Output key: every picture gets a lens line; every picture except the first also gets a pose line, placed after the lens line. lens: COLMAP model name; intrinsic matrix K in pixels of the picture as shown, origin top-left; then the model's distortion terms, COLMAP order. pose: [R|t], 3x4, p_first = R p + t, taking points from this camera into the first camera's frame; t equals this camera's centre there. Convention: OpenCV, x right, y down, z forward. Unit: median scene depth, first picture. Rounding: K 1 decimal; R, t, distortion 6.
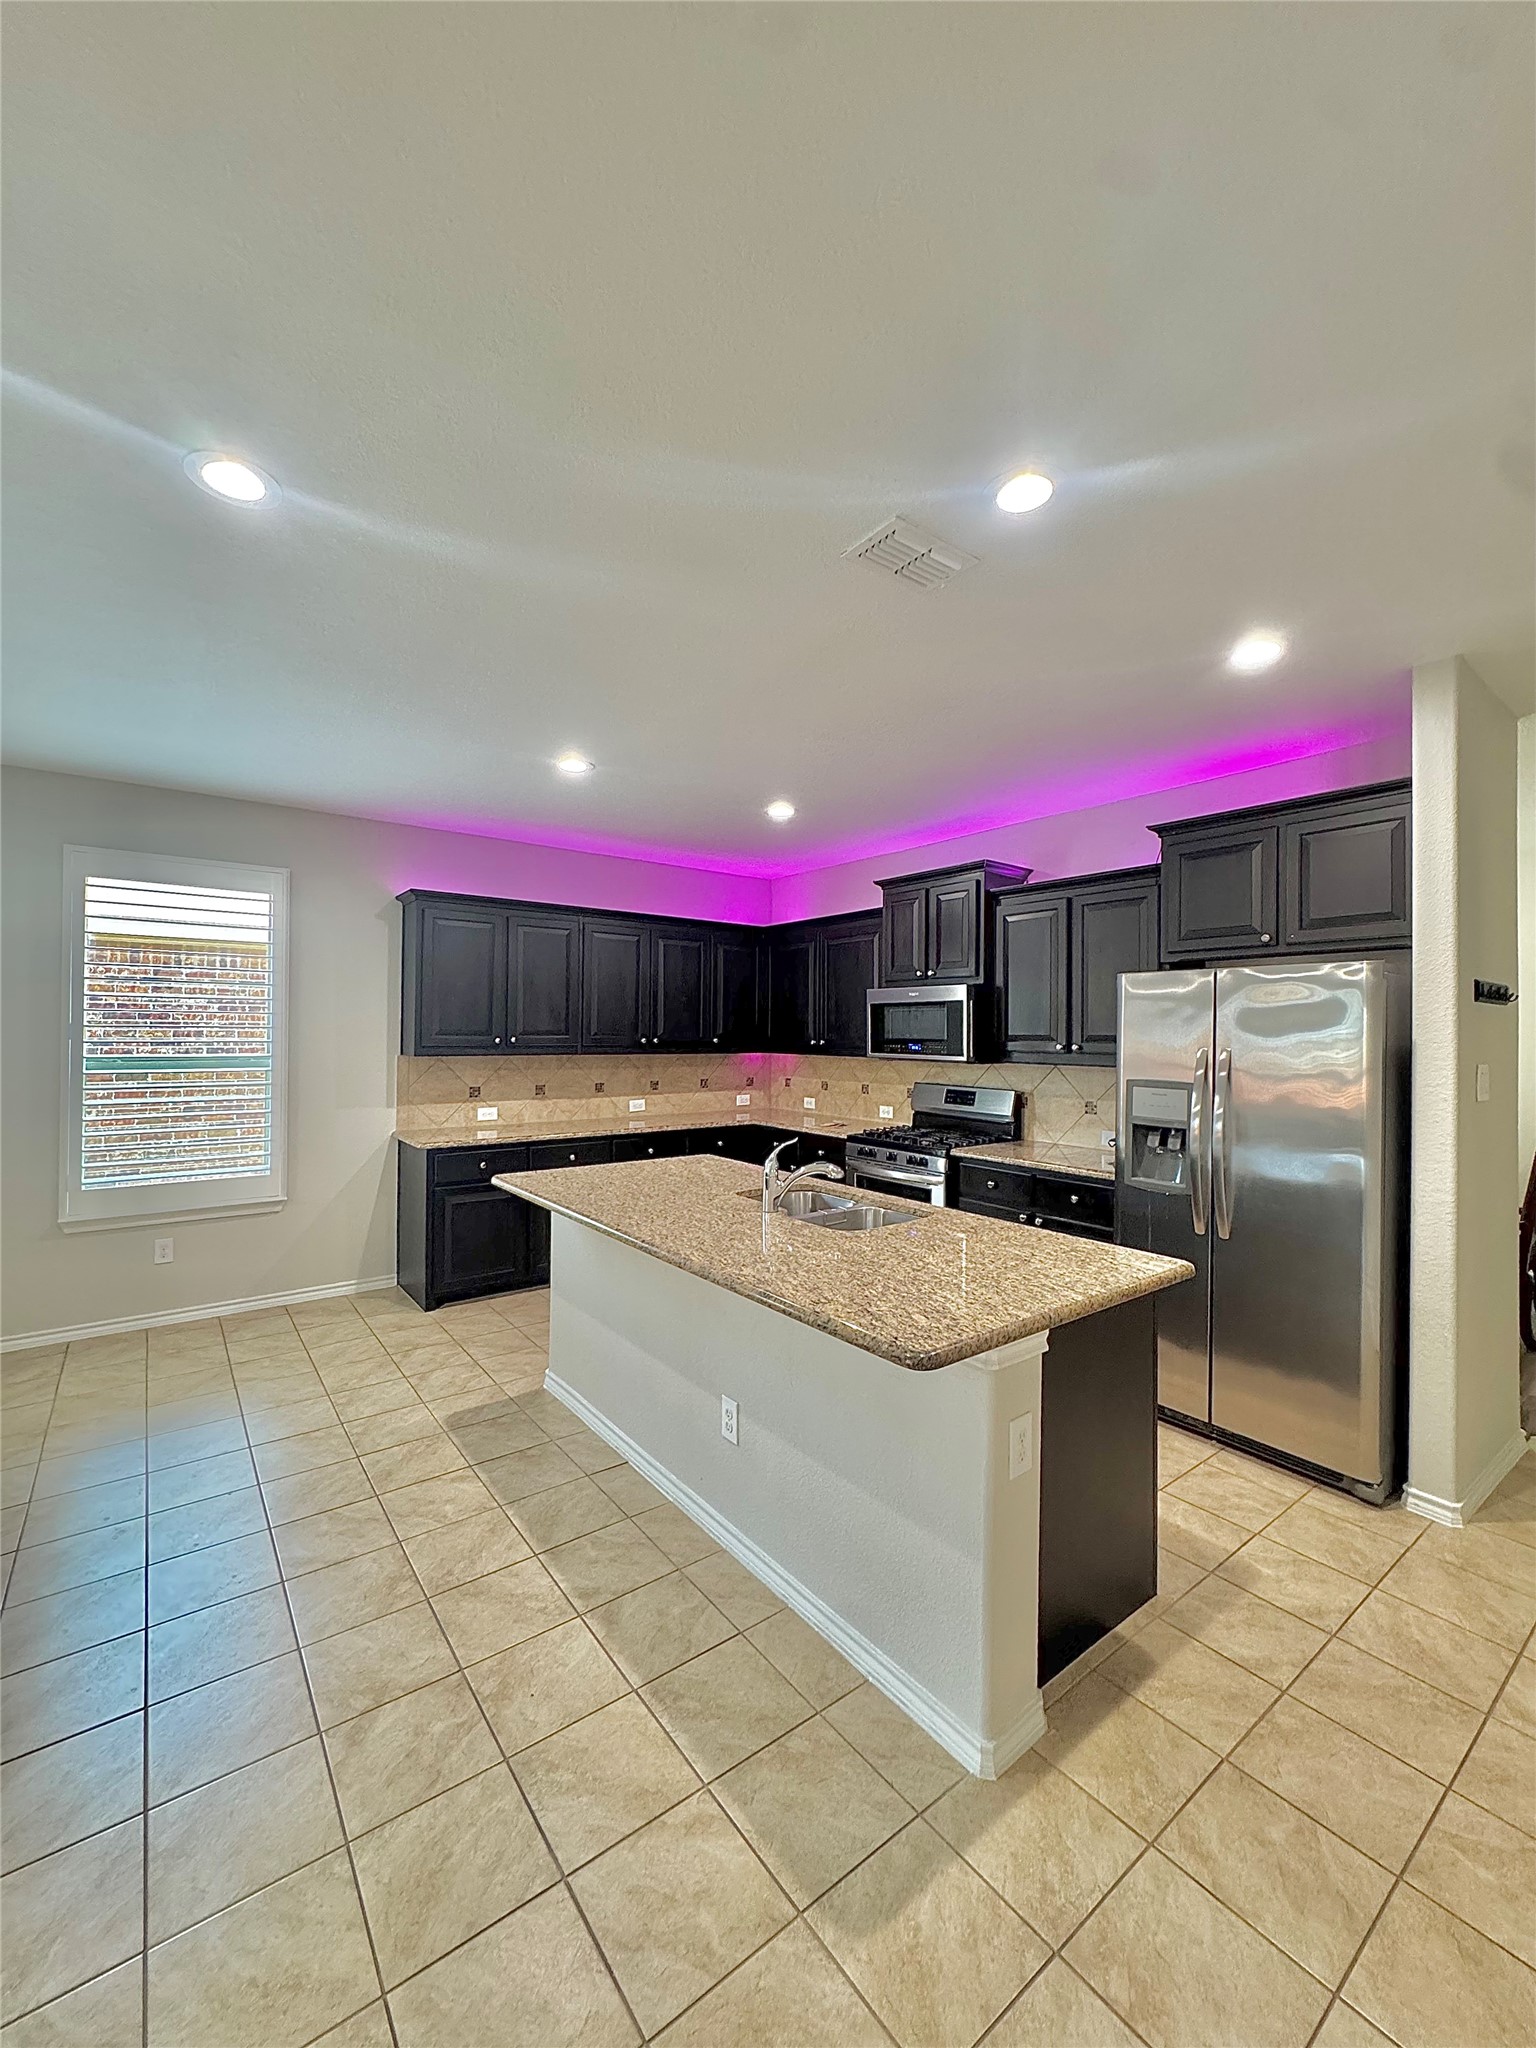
lens RADIAL K [[821.0, 0, 768.0], [0, 821.0, 1024.0], [0, 0, 1]] dist [-0.001554, 0.000061]
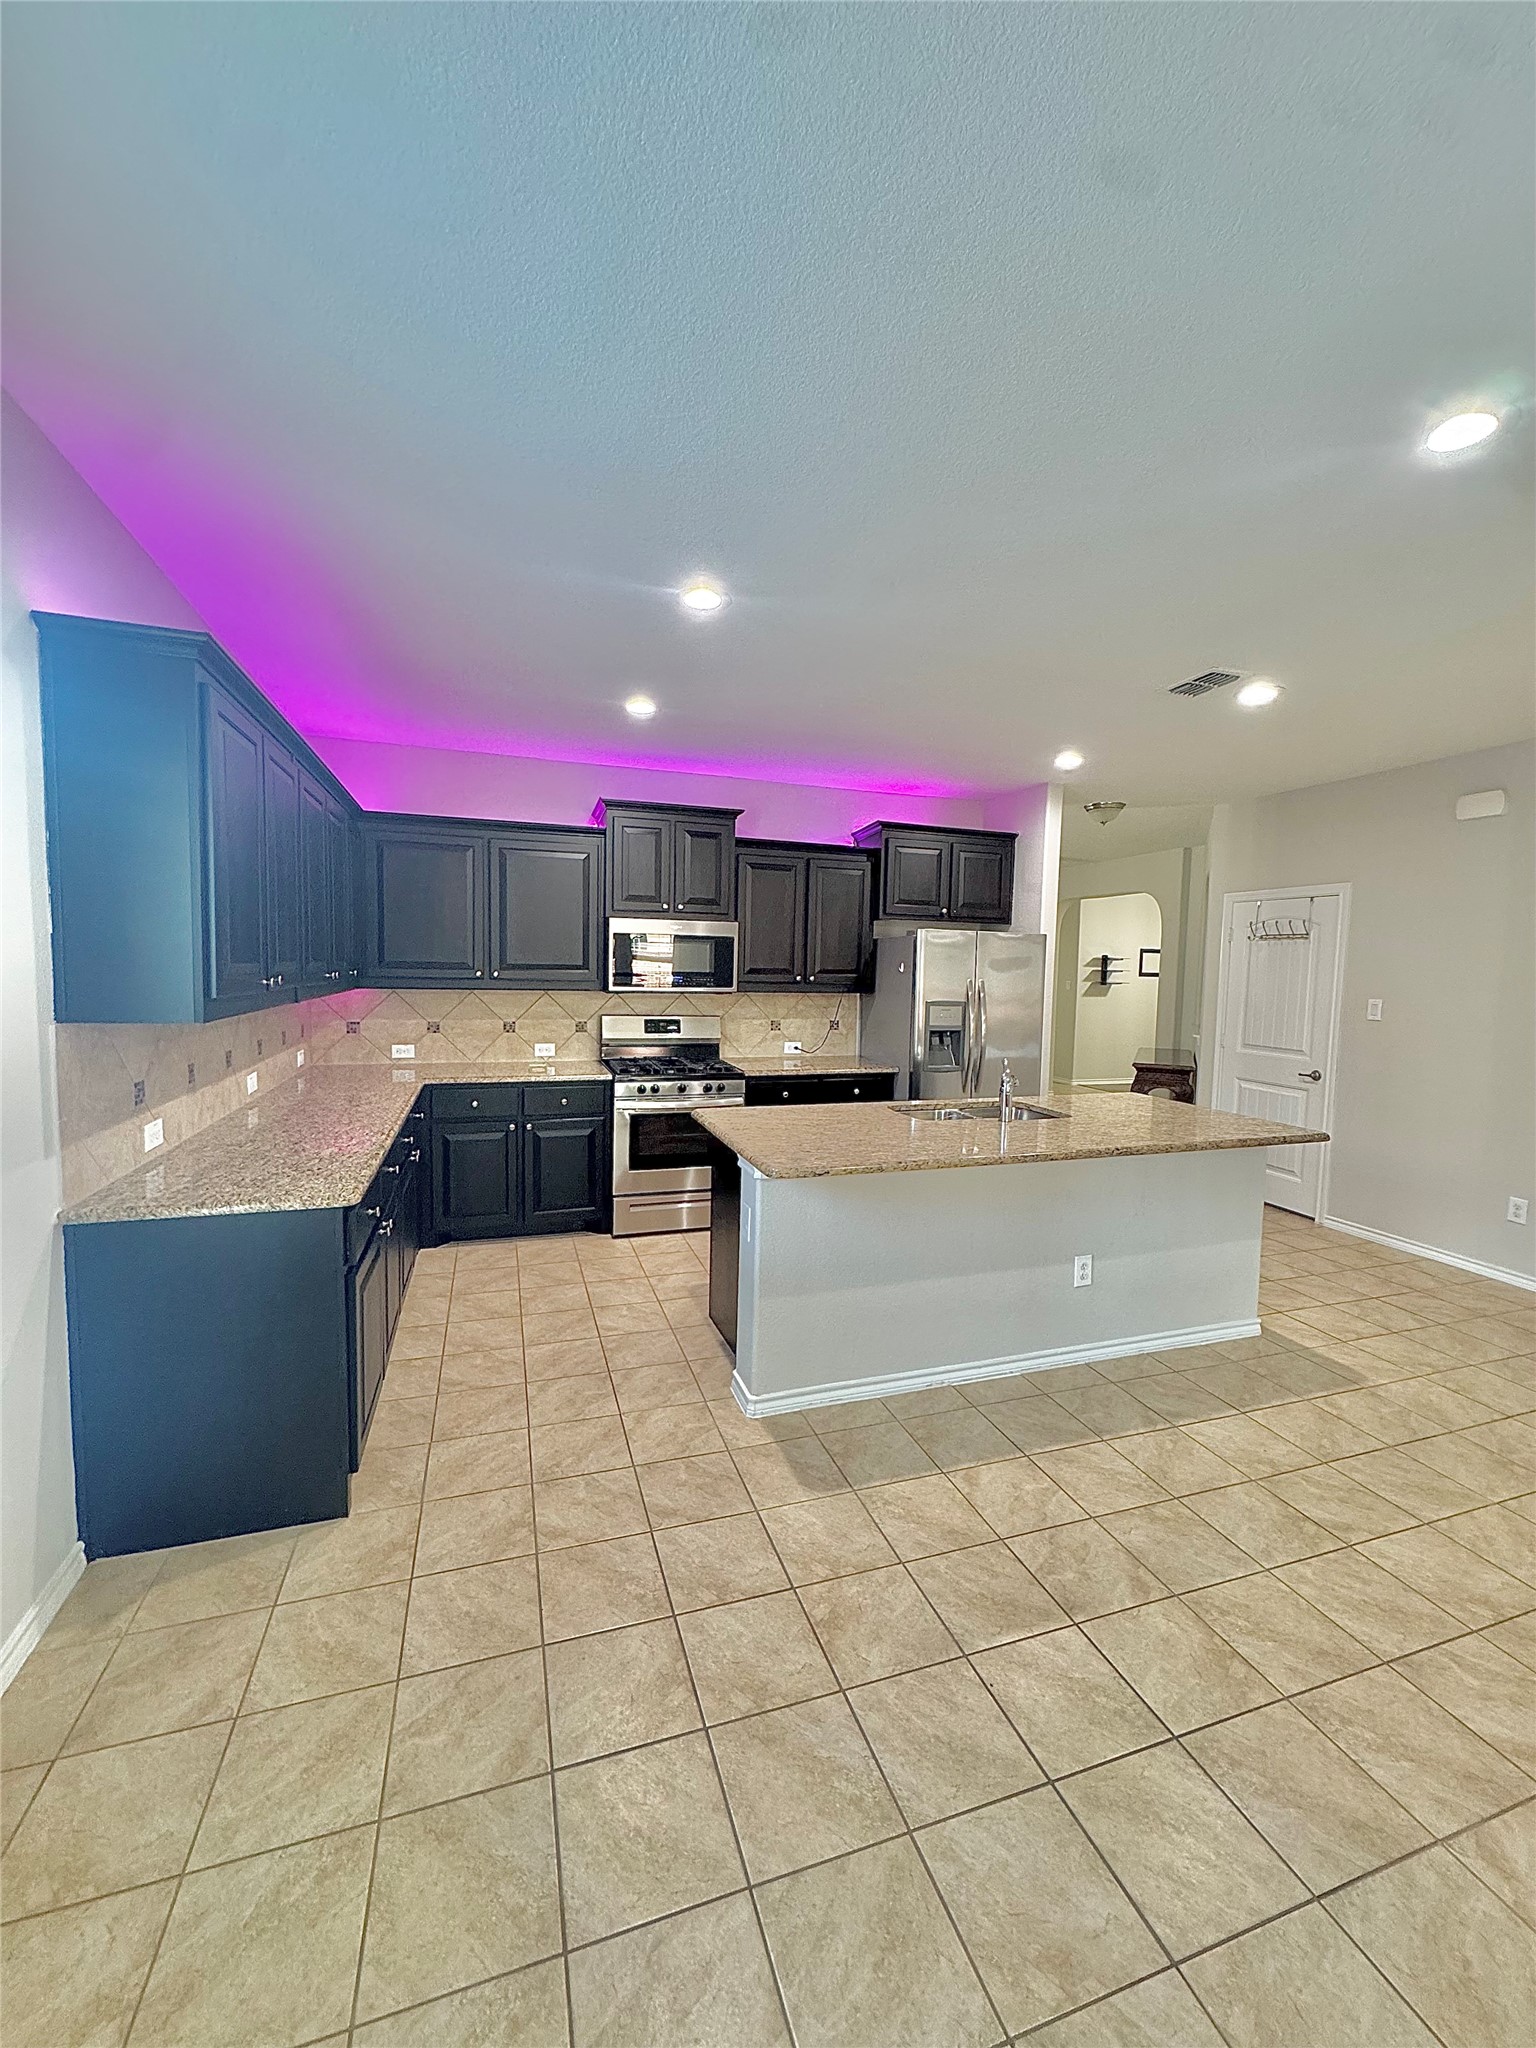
lens RADIAL K [[821.0, 0, 768.0], [0, 821.0, 1024.0], [0, 0, 1]] dist [-0.001554, 0.000061]
pose [[0.317076, -0.070026, 0.945812, -1.064907], [-0.028456, 0.996119, 0.083290, -0.007005], [-0.947973, -0.053323, 0.313852, 0.810164]]
